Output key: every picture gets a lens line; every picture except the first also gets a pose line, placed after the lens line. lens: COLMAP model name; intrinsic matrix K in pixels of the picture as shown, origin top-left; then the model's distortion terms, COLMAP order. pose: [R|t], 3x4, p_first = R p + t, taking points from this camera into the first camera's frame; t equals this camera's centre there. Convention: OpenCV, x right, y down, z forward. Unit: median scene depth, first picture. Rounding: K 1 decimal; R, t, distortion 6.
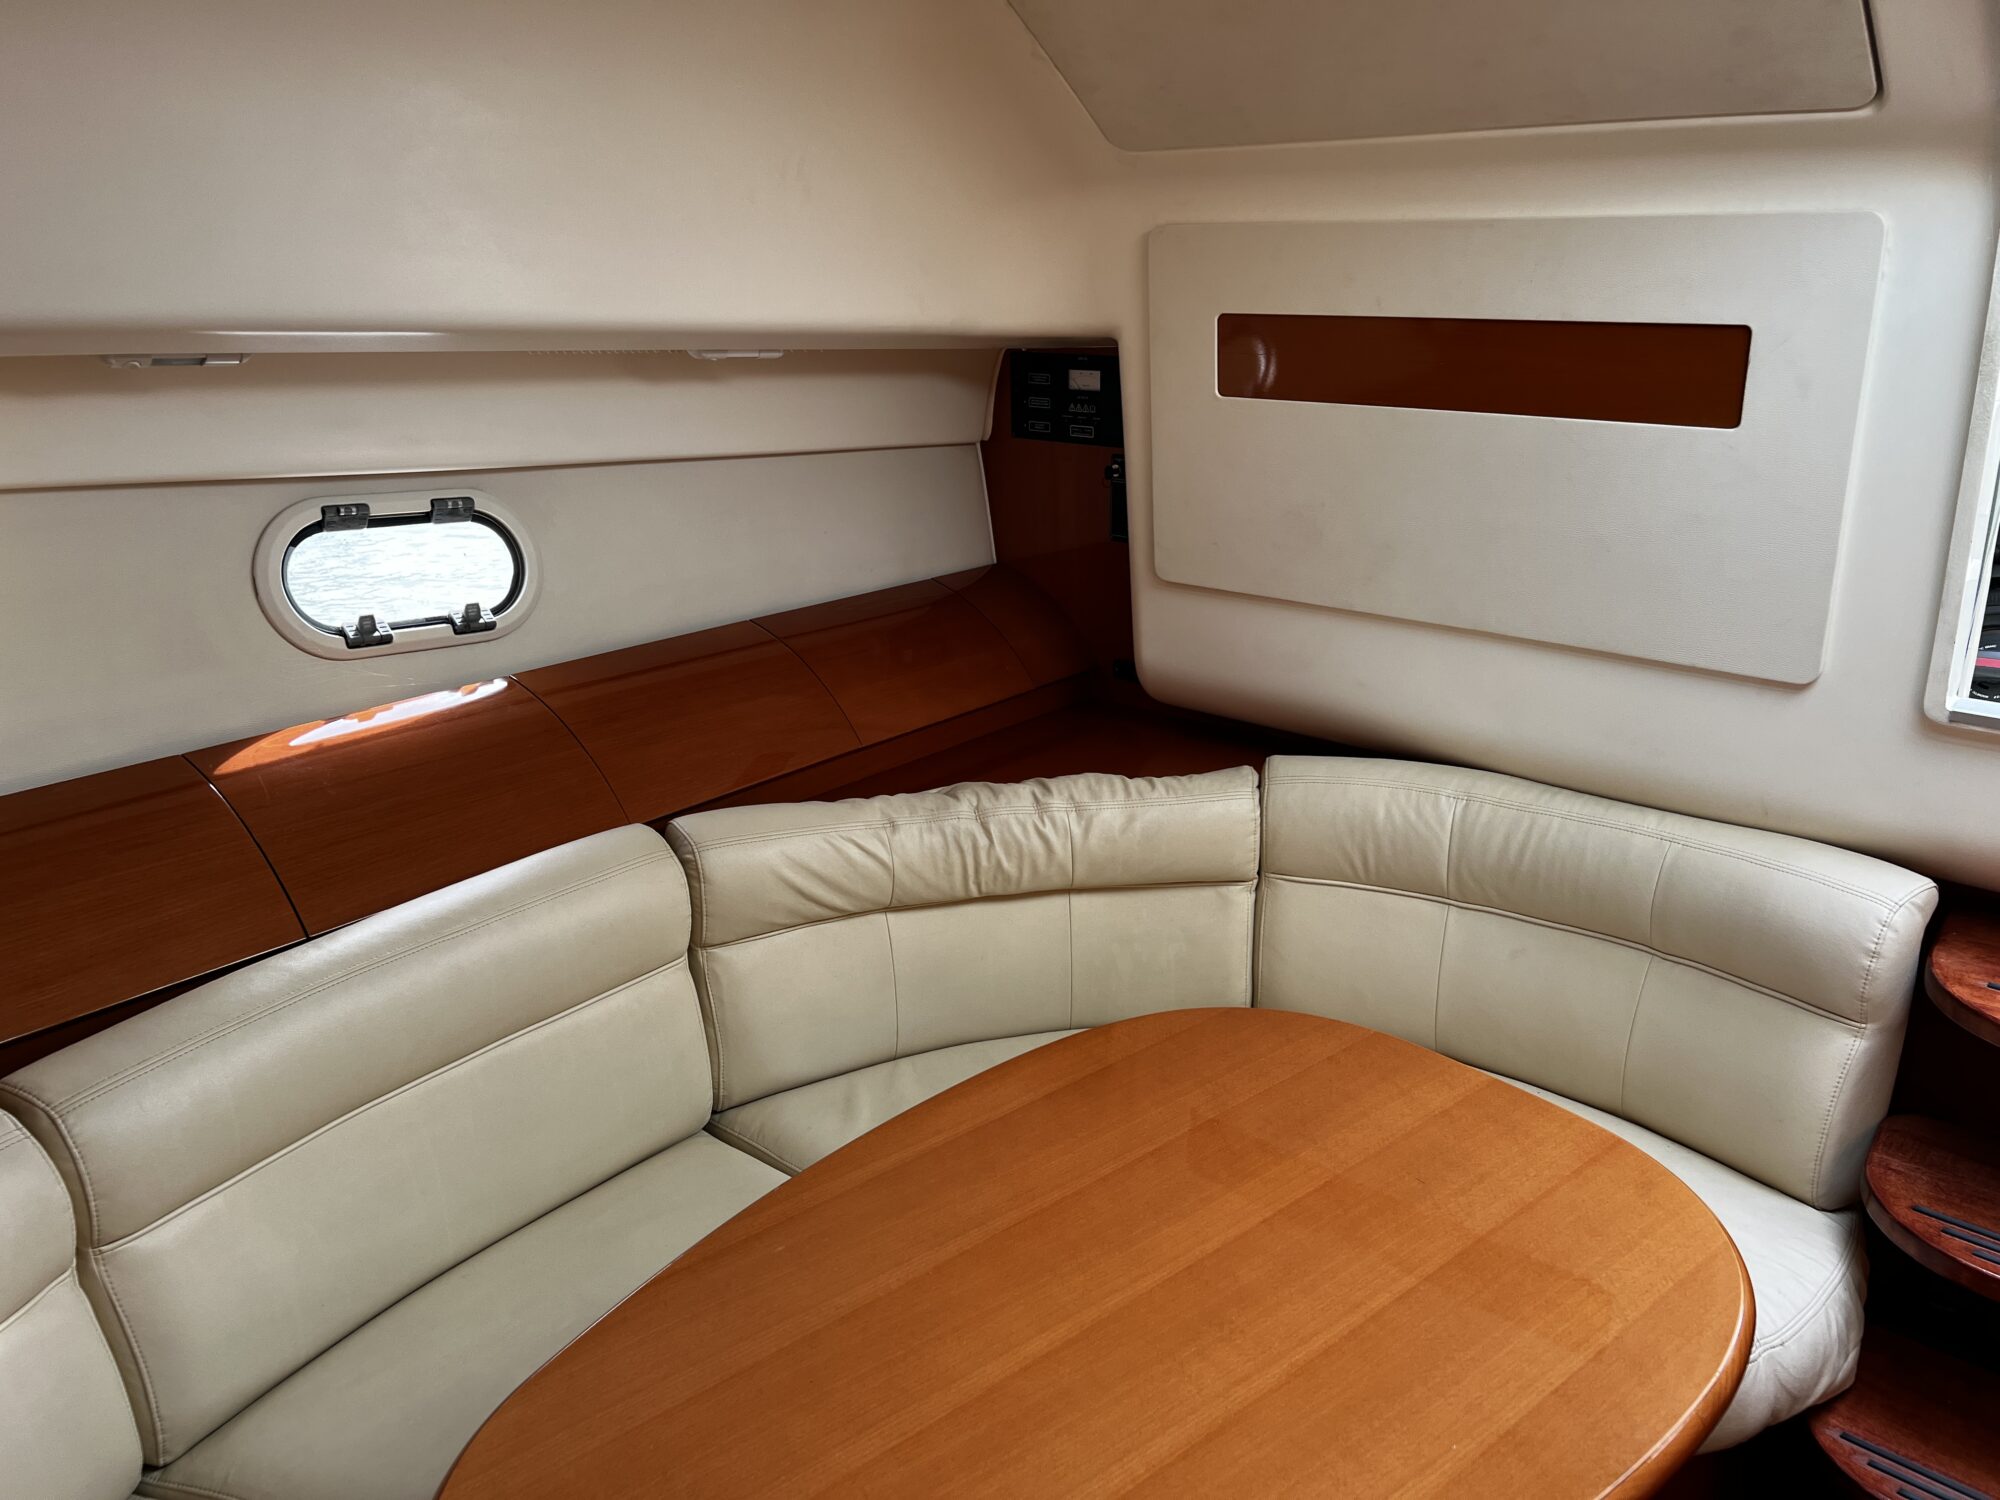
lens RADIAL K [[1517.9, 0, 1004.1], [0, 1517.9, 751.9], [0, 0, 1]] dist [0.076213, -0.094693]
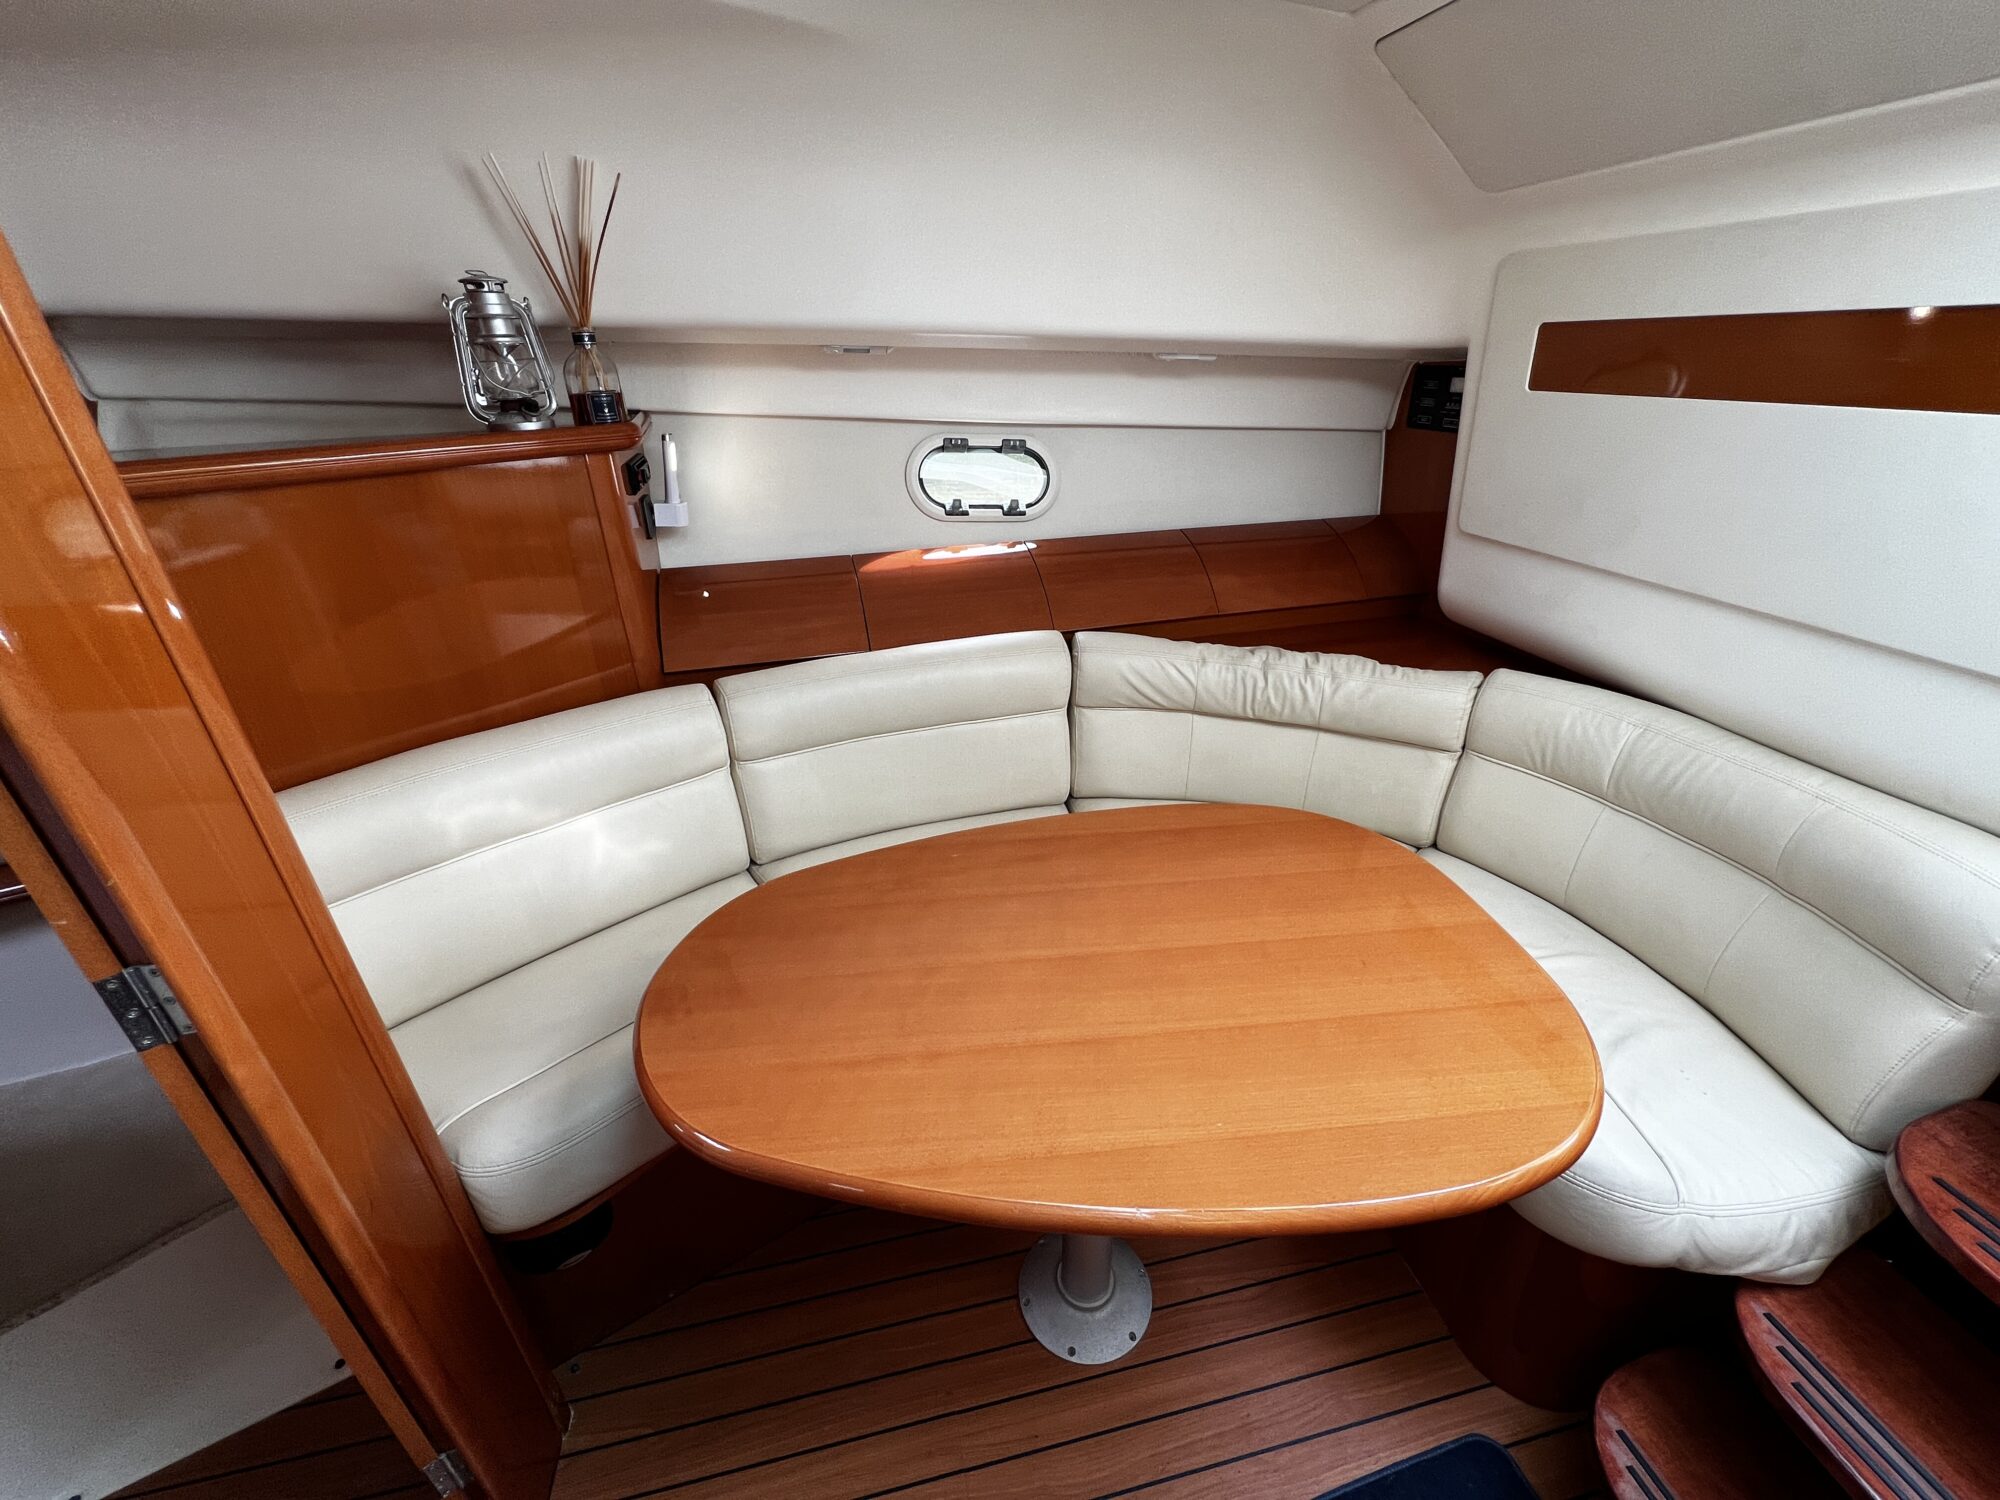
lens RADIAL K [[806.1, 0, 999.4], [0, 806.1, 746.3], [0, 0, 1]] dist [-0.001939, 0.000006]
pose [[0.817338, 0.246507, -0.520761, 0.218043], [-0.166910, 0.966398, 0.195487, 0.004111], [0.551452, -0.072859, 0.831019, 0.158876]]
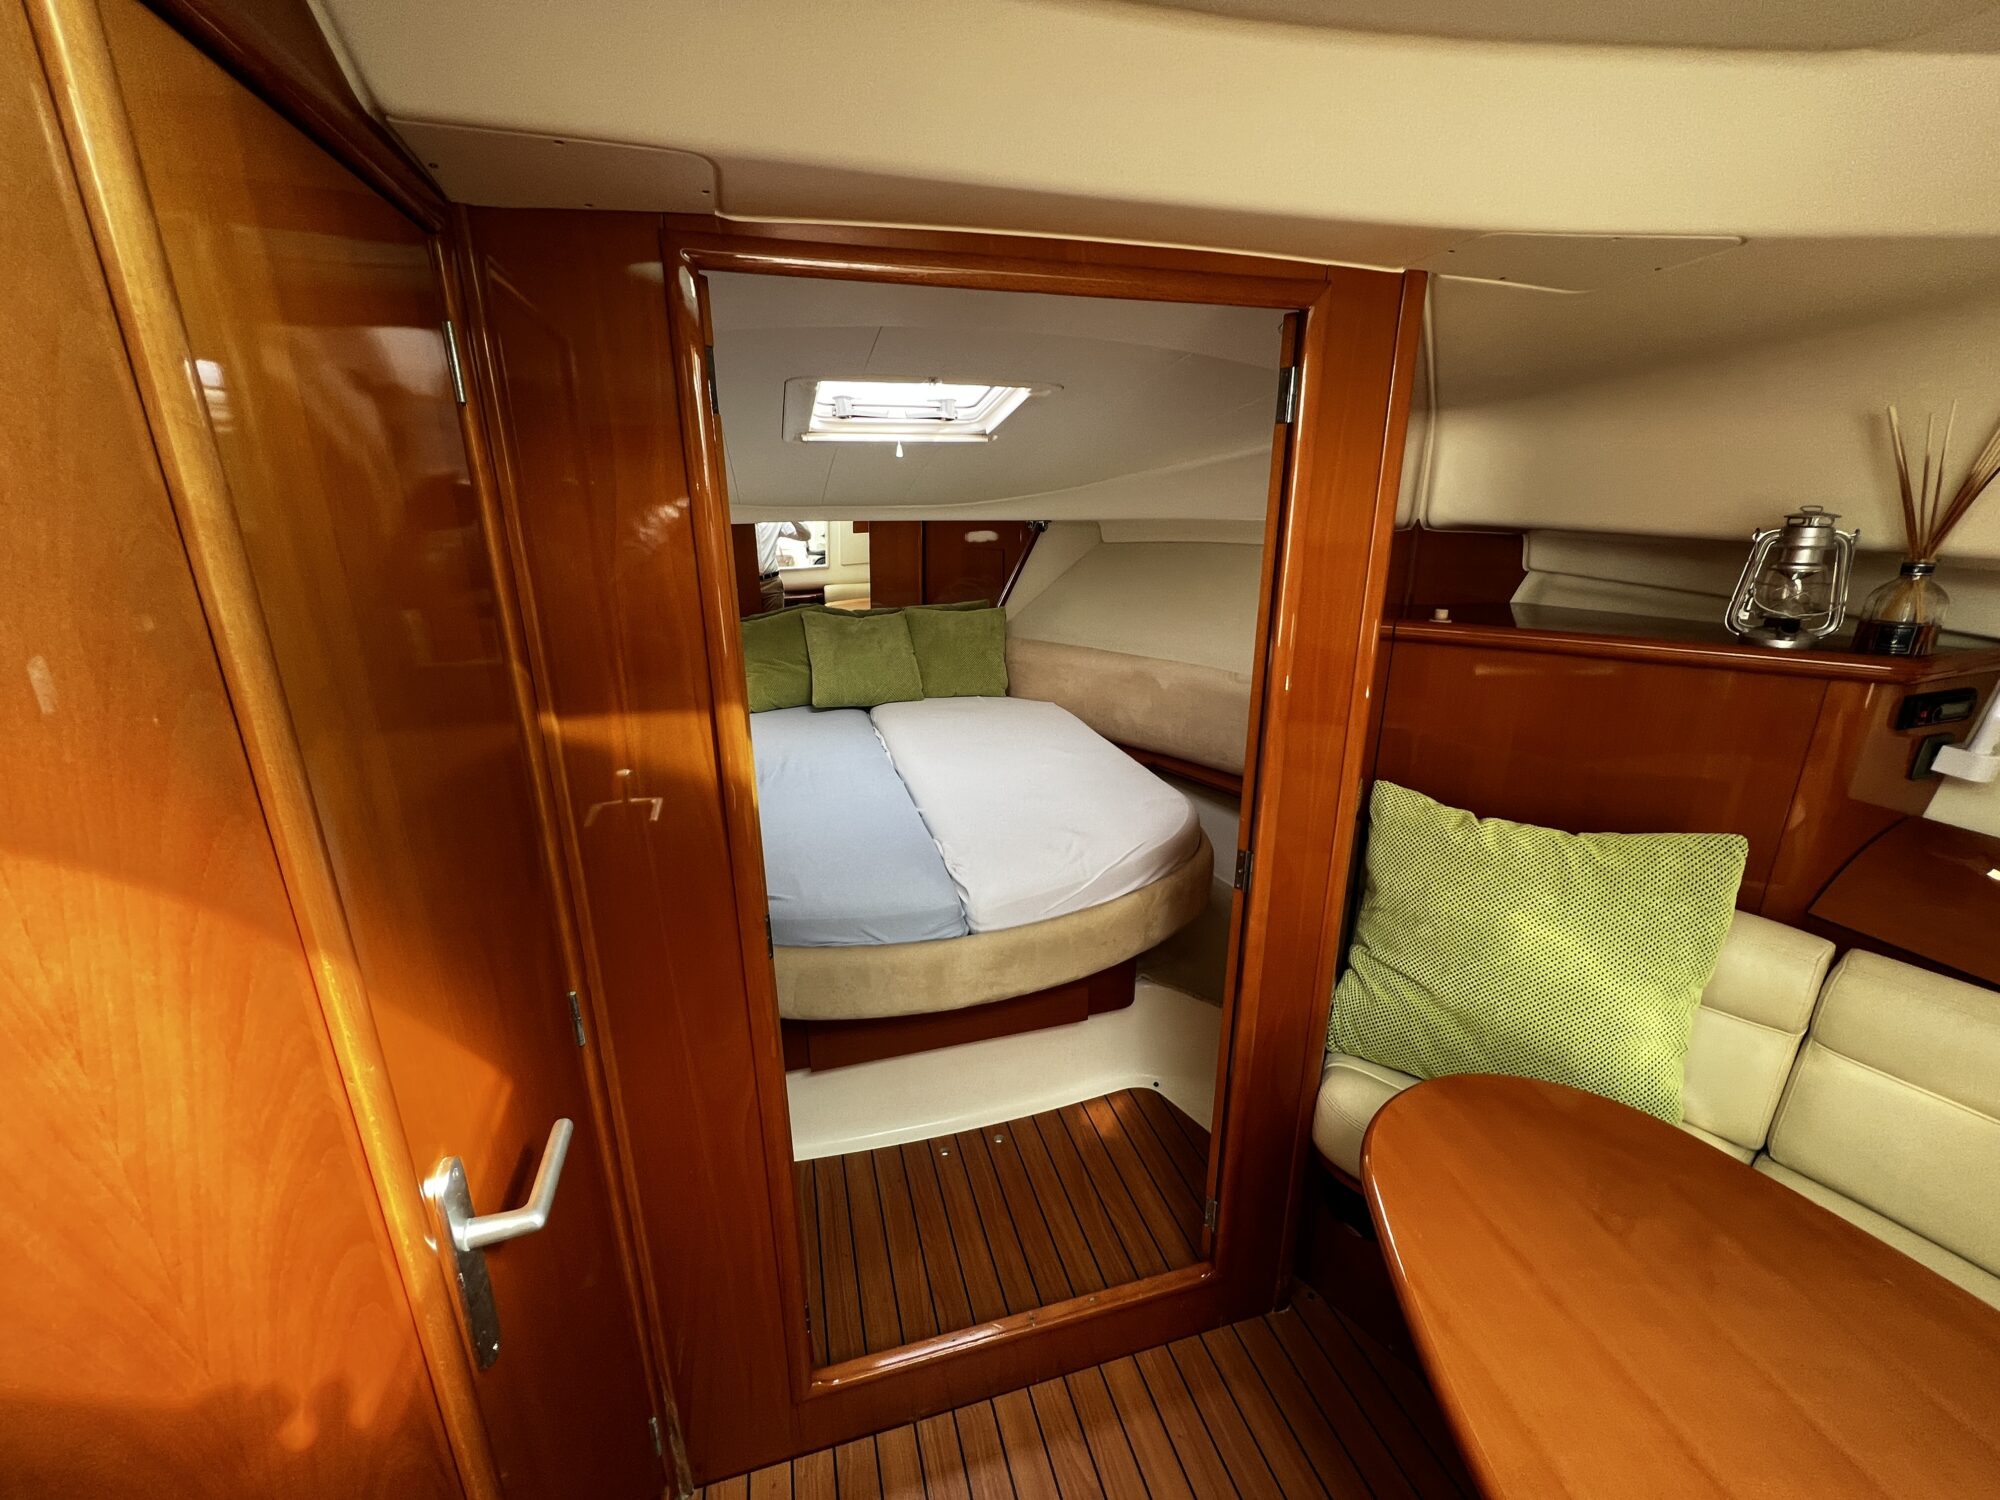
lens RADIAL K [[805.5, 0, 997.5], [0, 805.5, 745.3], [0, 0, 1]] dist [0.002354, 0.000226]
pose [[-0.521812, 0.258871, -0.812833, 0.431724], [-0.258752, 0.859922, 0.439978, -0.111671], [0.812871, 0.439908, -0.381734, 0.270009]]
